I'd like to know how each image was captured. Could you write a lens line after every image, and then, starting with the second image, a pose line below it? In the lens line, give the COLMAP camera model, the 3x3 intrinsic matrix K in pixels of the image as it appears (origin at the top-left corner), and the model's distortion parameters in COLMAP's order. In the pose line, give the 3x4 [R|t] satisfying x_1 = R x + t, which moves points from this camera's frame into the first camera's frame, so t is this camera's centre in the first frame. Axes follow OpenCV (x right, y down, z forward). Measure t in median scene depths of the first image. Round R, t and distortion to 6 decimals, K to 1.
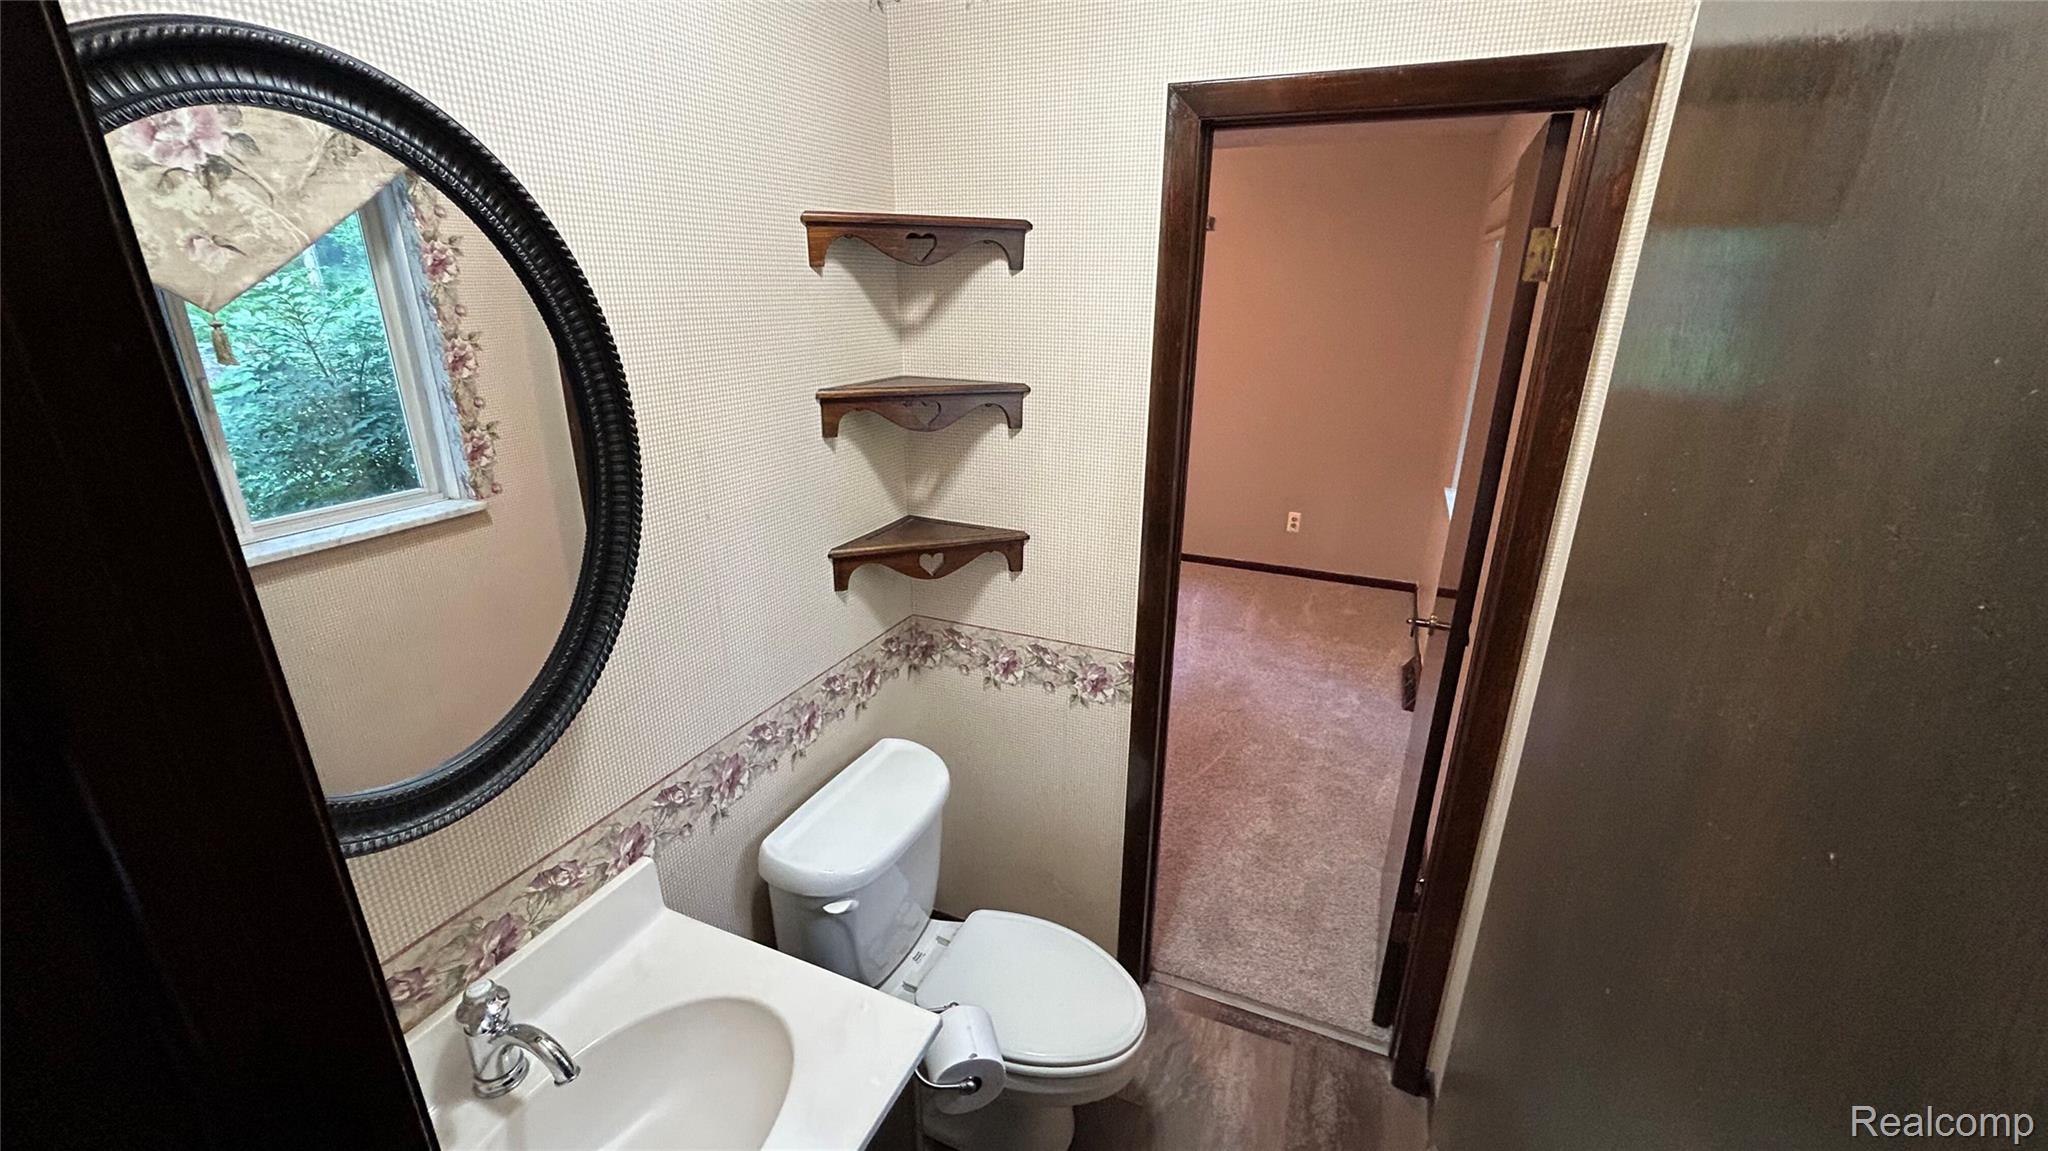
lens RADIAL K [[835.2, 0, 1019.9], [0, 835.2, 574.9], [0, 0, 1]] dist [-0.002431, 0.001134]
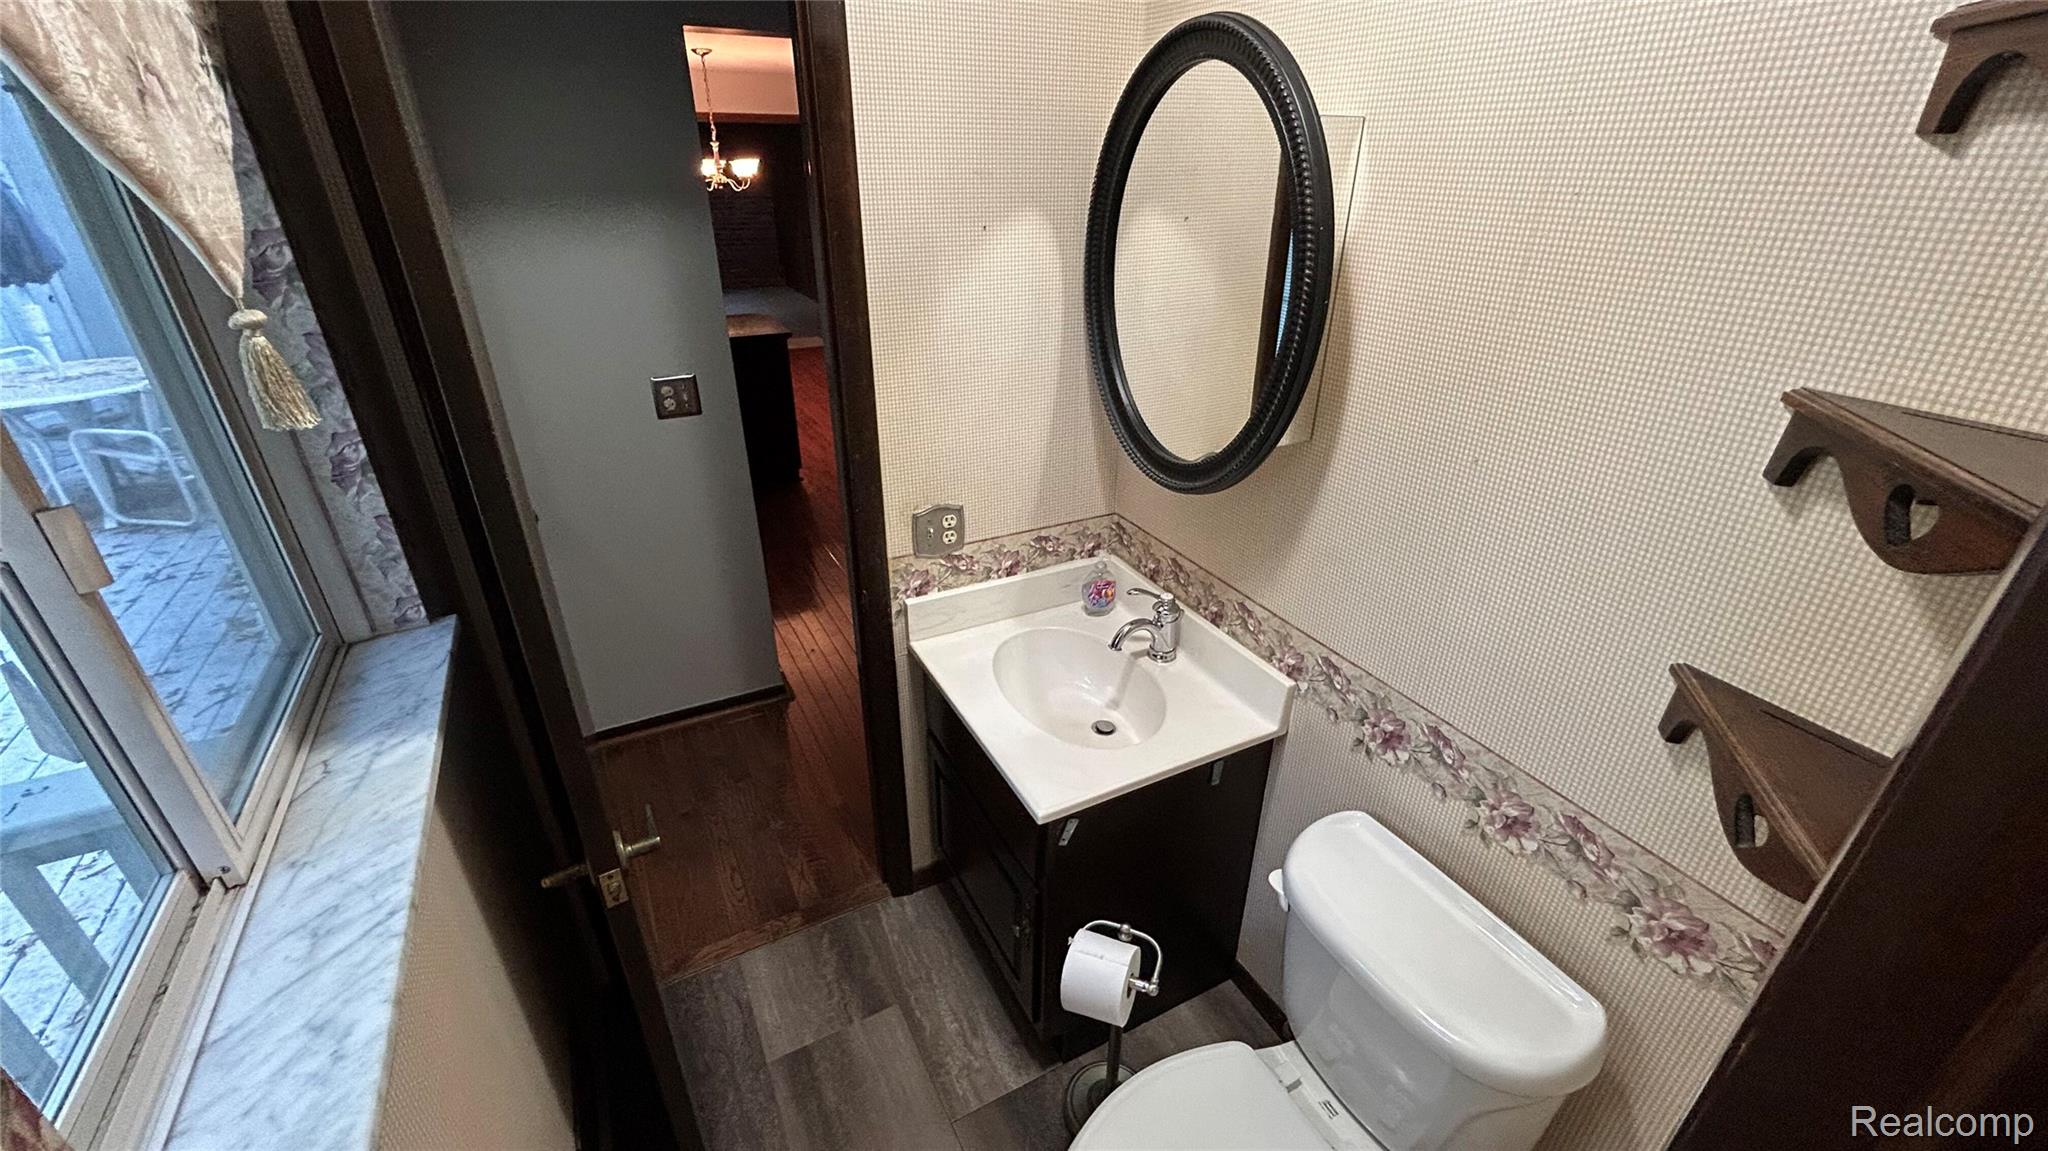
lens RADIAL K [[835.2, 0, 1021.6], [0, 835.2, 567.2], [0, 0, 1]] dist [-0.002431, 0.001134]
pose [[-0.606972, 0.369626, -0.703535, 0.541318], [-0.265094, 0.740389, 0.617697, -0.400884], [0.749206, 0.561428, -0.351410, 1.077804]]
